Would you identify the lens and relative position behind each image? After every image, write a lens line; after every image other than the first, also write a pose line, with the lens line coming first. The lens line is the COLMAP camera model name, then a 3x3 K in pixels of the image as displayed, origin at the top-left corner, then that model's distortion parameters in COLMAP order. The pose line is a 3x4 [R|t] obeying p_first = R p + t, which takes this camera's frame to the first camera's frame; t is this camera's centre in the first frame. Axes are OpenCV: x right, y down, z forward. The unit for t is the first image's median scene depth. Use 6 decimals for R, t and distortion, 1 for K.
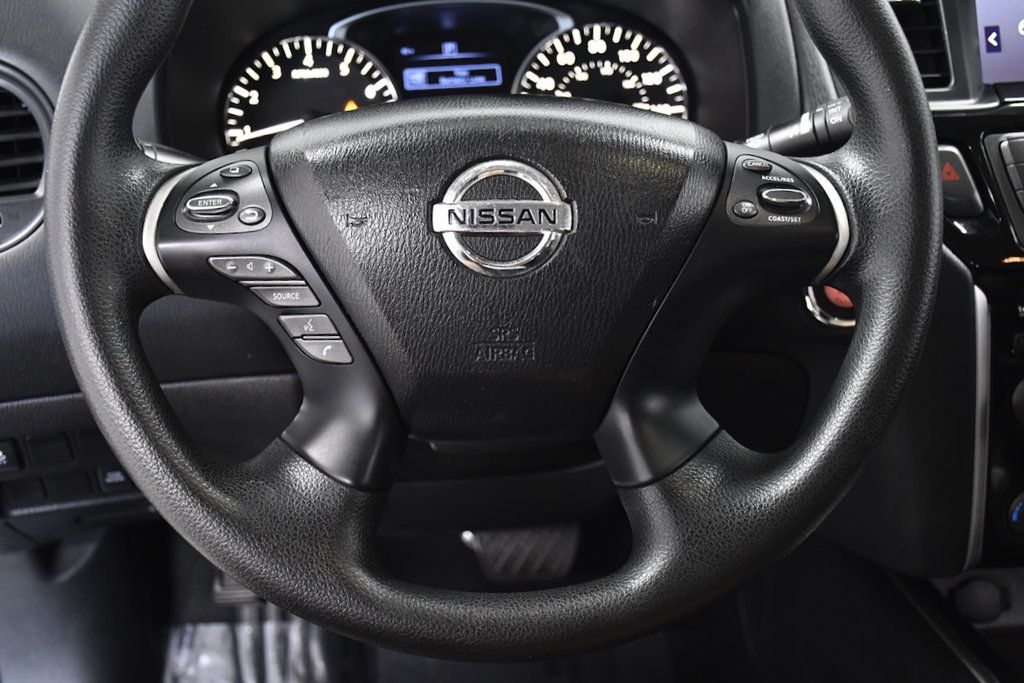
lens RADIAL K [[1255.7, 0, 513.4], [0, 1255.7, 344.0], [0, 0, 1]] dist [0.035207, 0.000000]
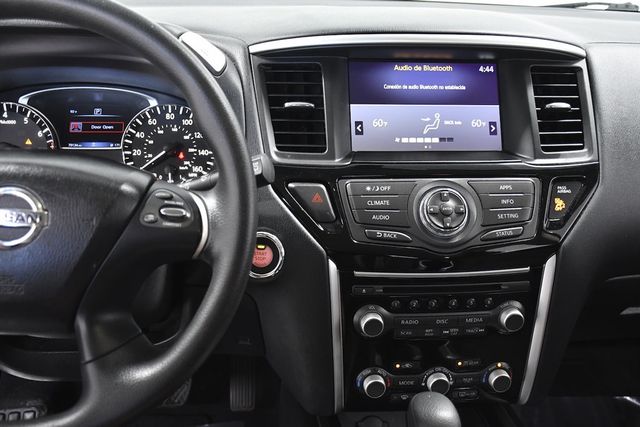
lens RADIAL K [[740.4, 0, 317.0], [0, 740.4, 212.0], [0, 0, 1]] dist [0.137427, 0.000000]
pose [[0.998684, 0.050647, 0.008029, 0.283313], [-0.050050, 0.996800, -0.062324, -0.039066], [-0.011160, 0.061840, 0.998024, -0.089049]]
